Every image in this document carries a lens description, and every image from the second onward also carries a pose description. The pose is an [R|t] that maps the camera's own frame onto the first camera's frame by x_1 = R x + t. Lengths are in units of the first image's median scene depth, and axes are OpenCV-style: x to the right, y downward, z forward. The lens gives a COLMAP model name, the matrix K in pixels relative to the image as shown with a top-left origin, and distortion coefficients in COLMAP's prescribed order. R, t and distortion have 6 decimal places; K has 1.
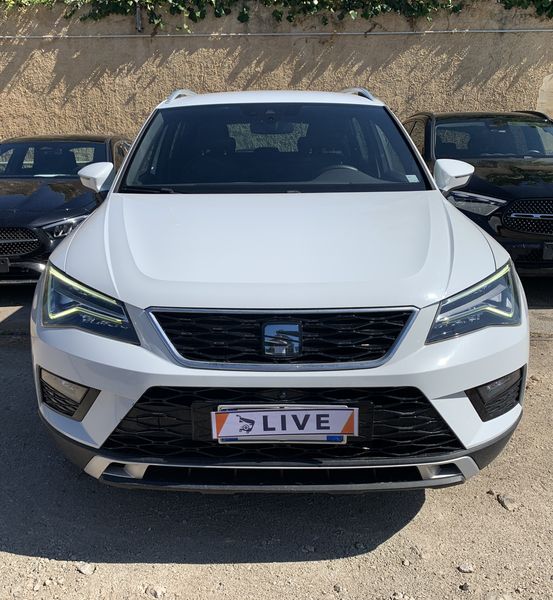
lens RADIAL K [[643.1, 0, 273.2], [0, 643.1, 300.0], [0, 0, 1]] dist [0.023578, 0.000000]
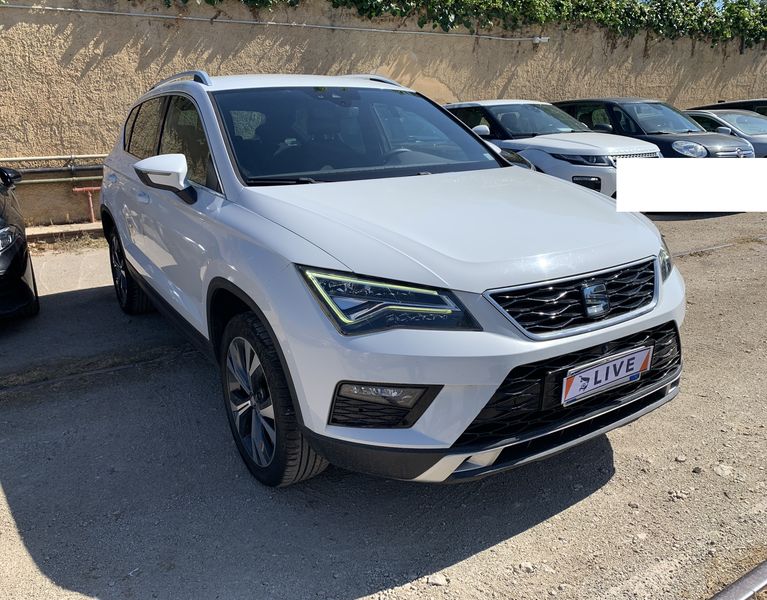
lens RADIAL K [[616.0, 0, 383.8], [0, 616.0, 297.9], [0, 0, 1]] dist [0.038492, -0.010966]
pose [[0.841205, -0.162641, 0.515676, -0.194997], [0.152719, 0.986326, 0.061956, -0.014387], [-0.518701, 0.026636, 0.854541, 0.067135]]
